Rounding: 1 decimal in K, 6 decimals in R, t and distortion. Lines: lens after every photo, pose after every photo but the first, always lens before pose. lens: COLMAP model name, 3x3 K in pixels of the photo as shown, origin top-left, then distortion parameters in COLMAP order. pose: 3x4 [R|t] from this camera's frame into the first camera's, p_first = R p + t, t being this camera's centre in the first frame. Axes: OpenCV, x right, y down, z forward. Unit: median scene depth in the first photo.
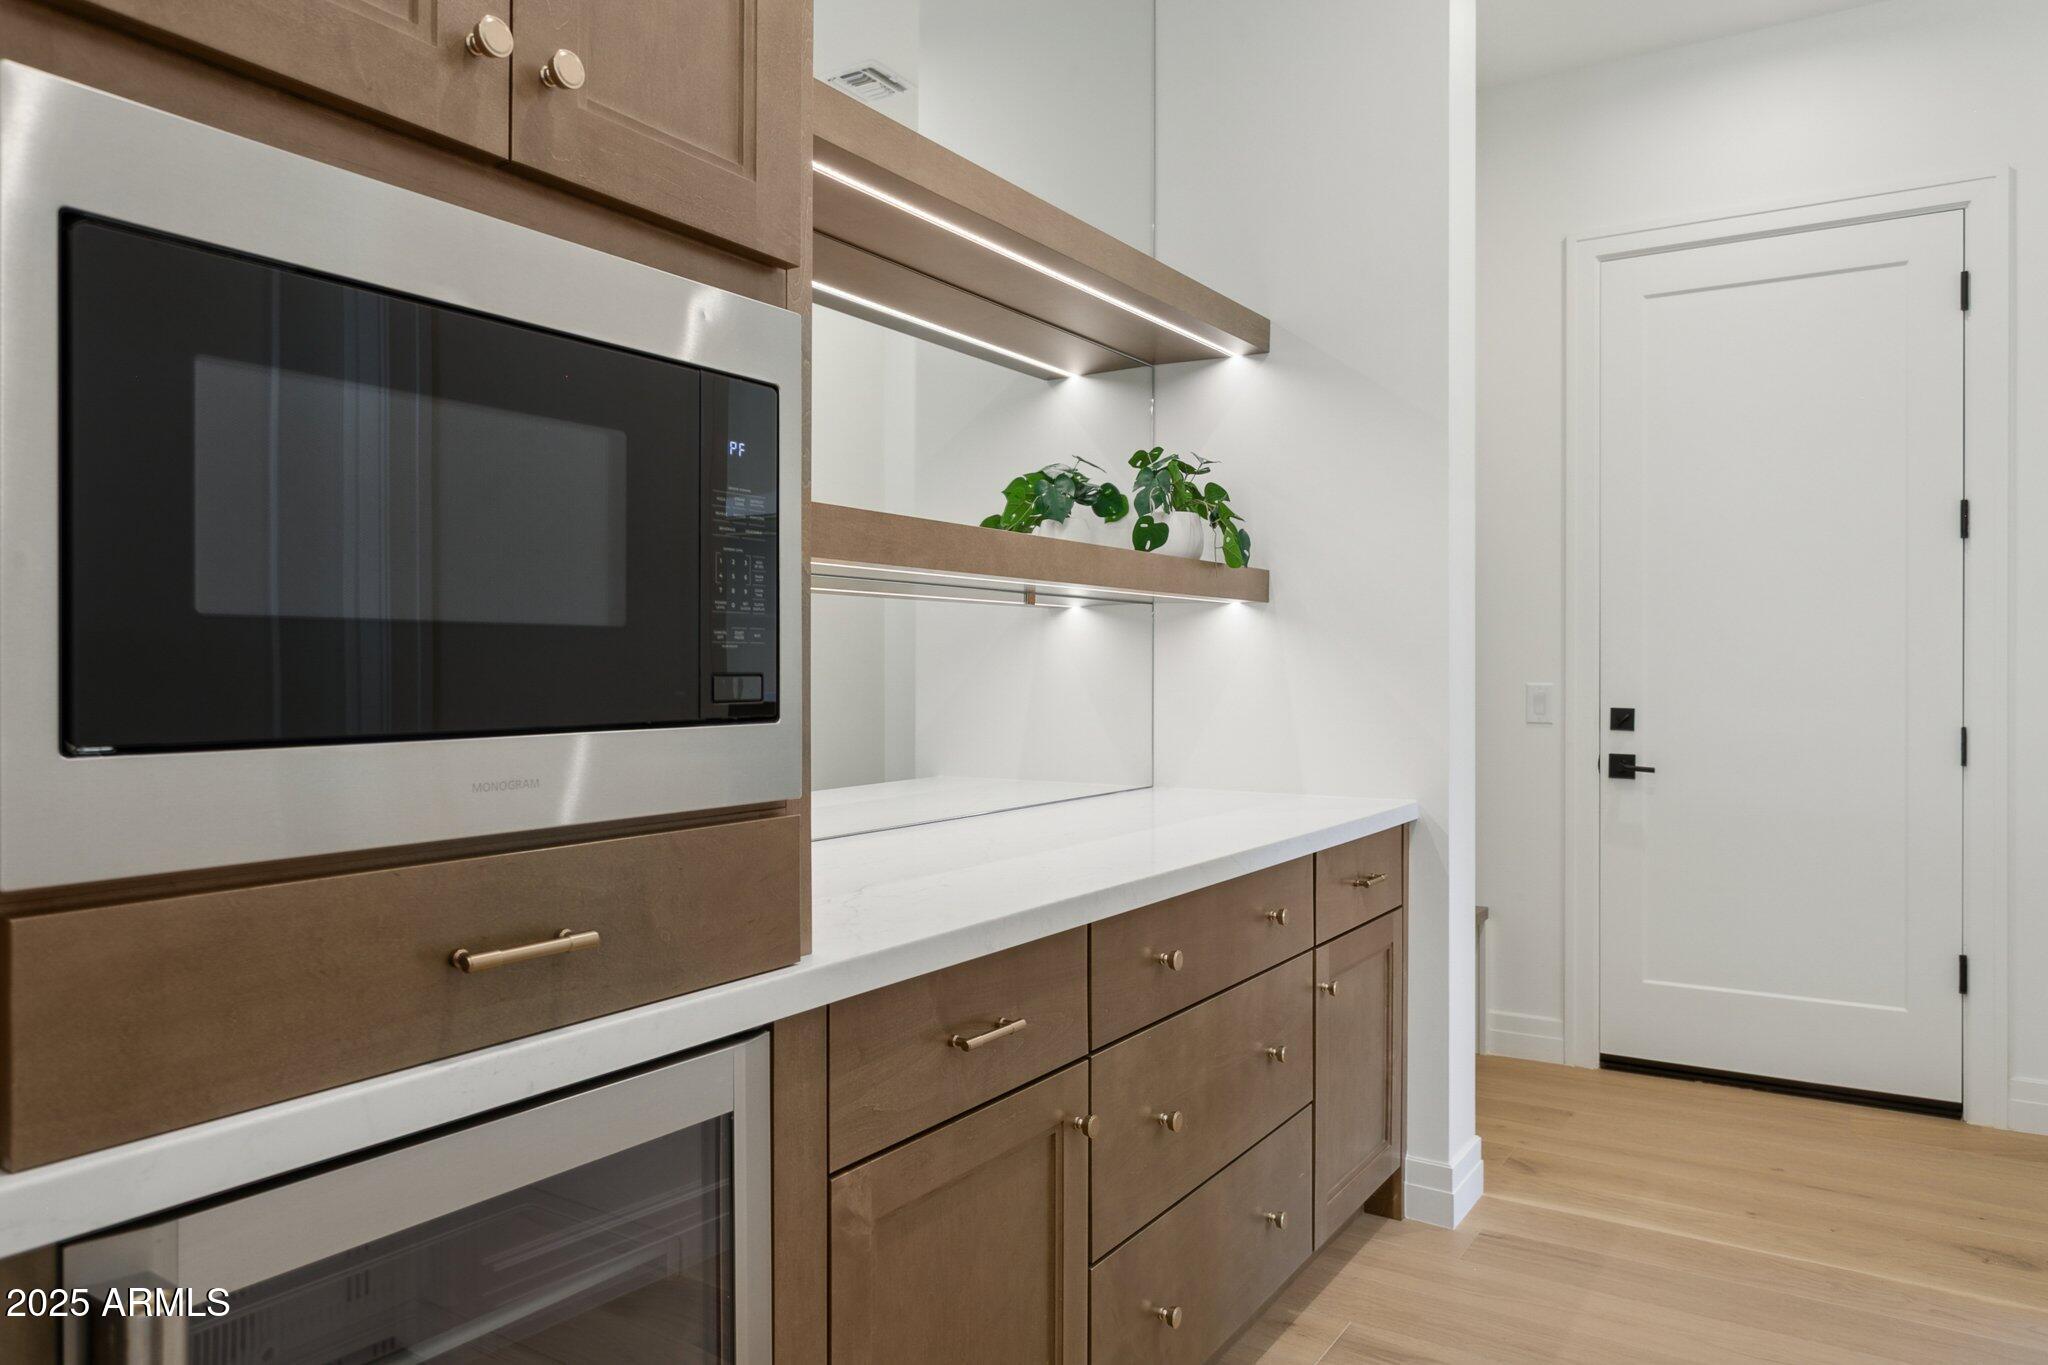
lens RADIAL K [[1405.9, 0, 1024.0], [0, 1405.9, 682.5], [0, 0, 1]] dist [-0.001957, -0.000601]
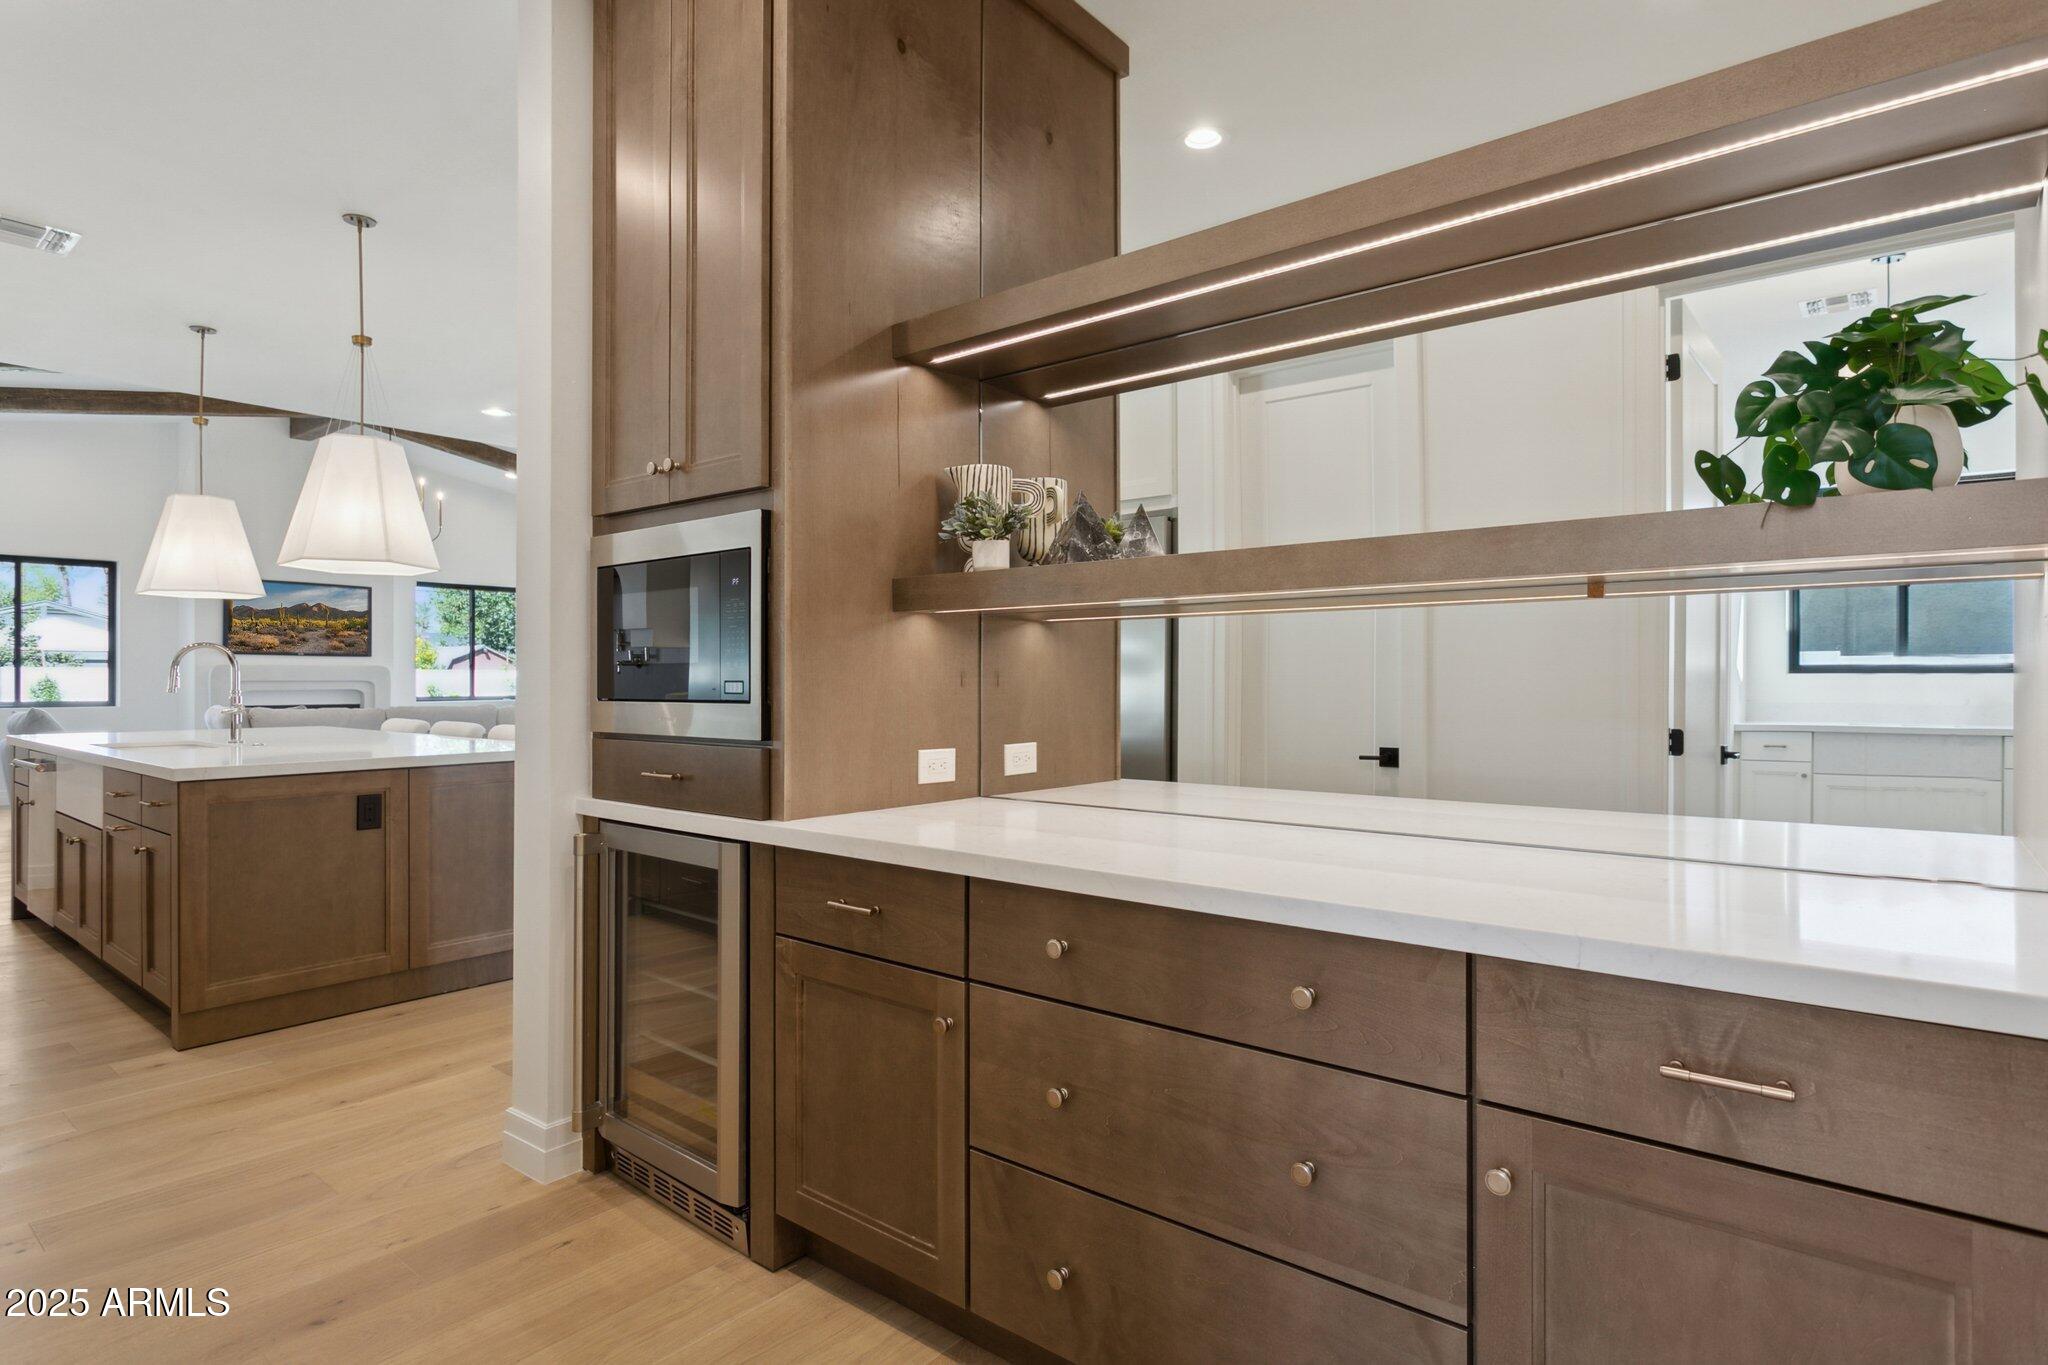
lens RADIAL K [[1118.8, 0, 1014.4], [0, 1118.8, 677.2], [0, 0, 1]] dist [-0.005262, -0.001362]
pose [[-0.148771, 0.002657, -0.988868, 1.059582], [-0.006934, 0.999969, 0.003730, -0.016753], [0.988847, 0.007412, -0.148748, 1.200996]]
